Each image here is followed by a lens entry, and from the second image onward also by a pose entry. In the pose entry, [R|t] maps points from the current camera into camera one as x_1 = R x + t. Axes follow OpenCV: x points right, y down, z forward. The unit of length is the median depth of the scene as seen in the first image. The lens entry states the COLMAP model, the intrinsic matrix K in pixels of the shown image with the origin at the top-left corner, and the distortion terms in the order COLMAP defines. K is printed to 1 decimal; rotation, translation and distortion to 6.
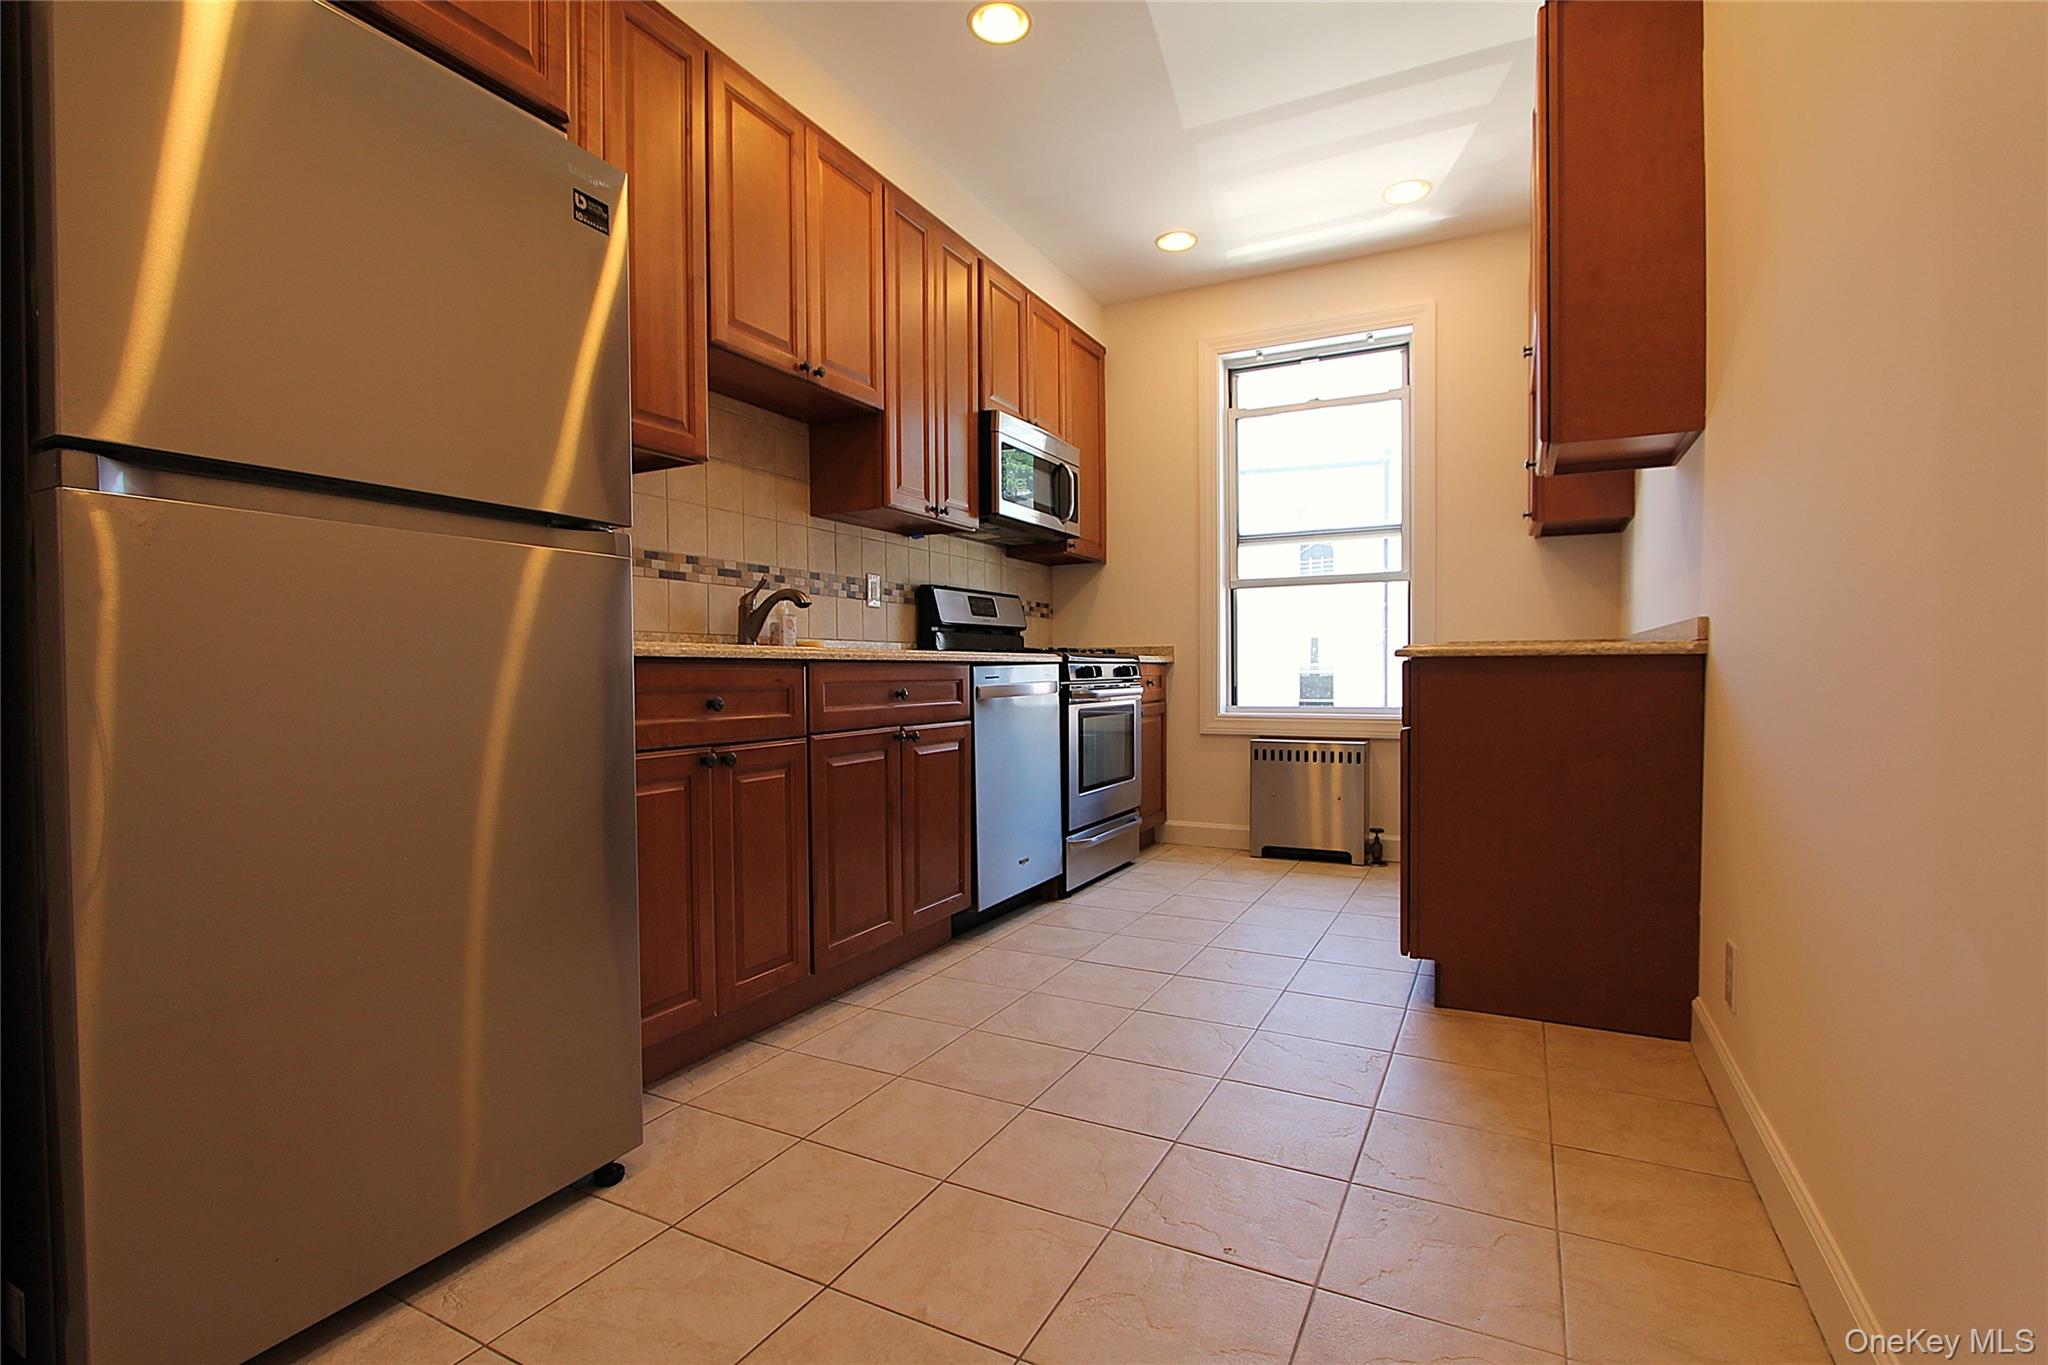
lens RADIAL K [[944.7, 0, 1025.7], [0, 944.7, 692.3], [0, 0, 1]] dist [-0.031667, 0.000074]
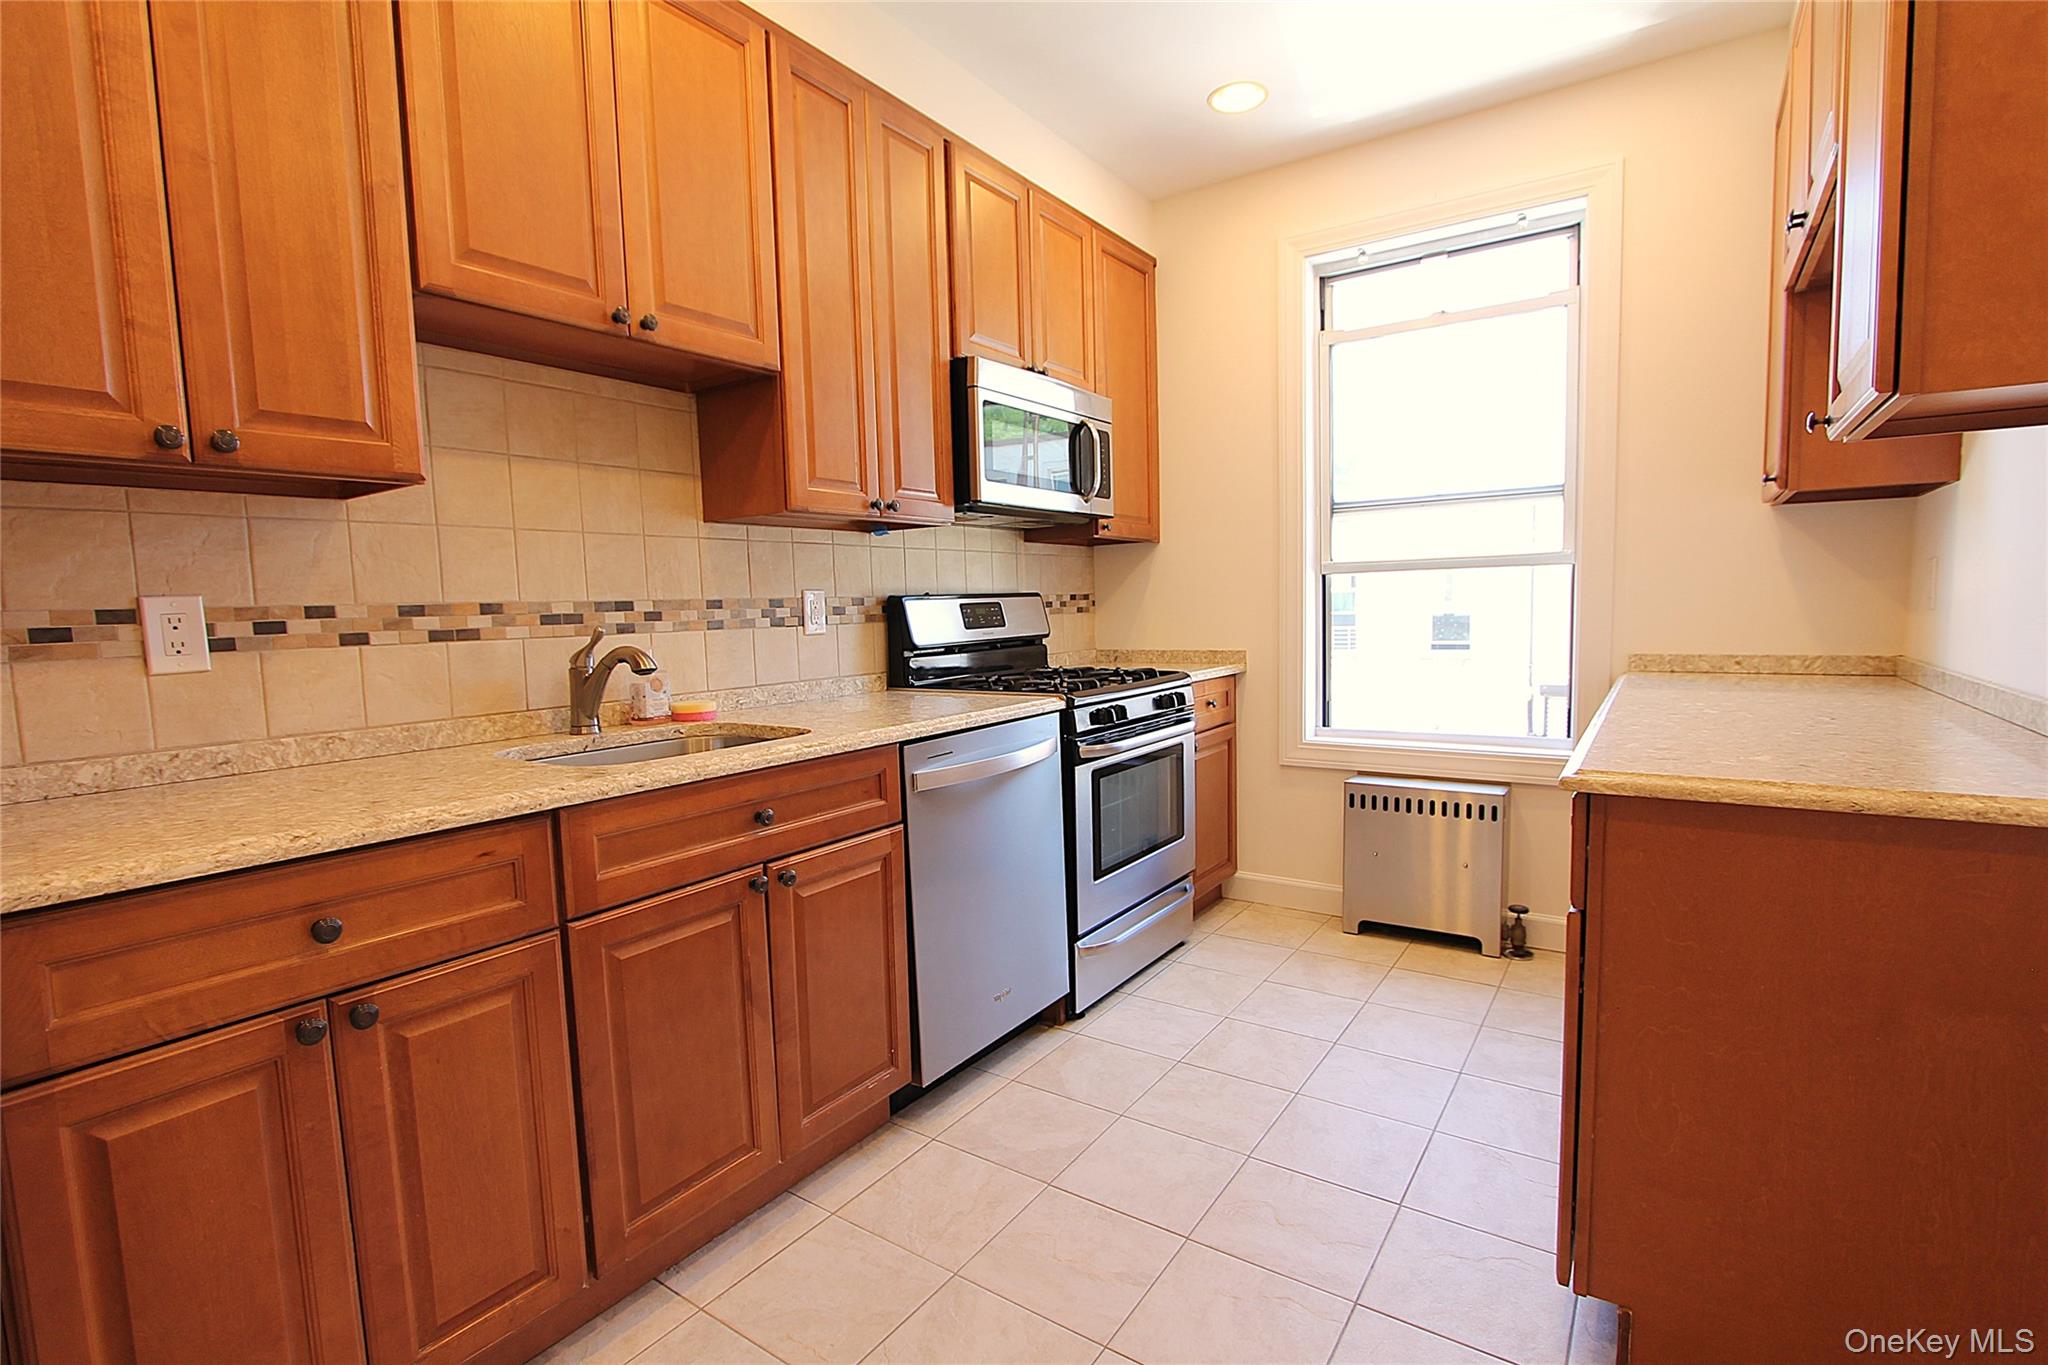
lens RADIAL K [[957.7, 0, 1020.7], [0, 957.7, 694.1], [0, 0, 1]] dist [-0.022154, 0.003932]
pose [[0.992036, -0.007133, -0.125756, 0.093357], [0.015844, 0.997532, 0.068406, -0.089731], [0.124958, -0.069853, 0.989700, 0.258662]]
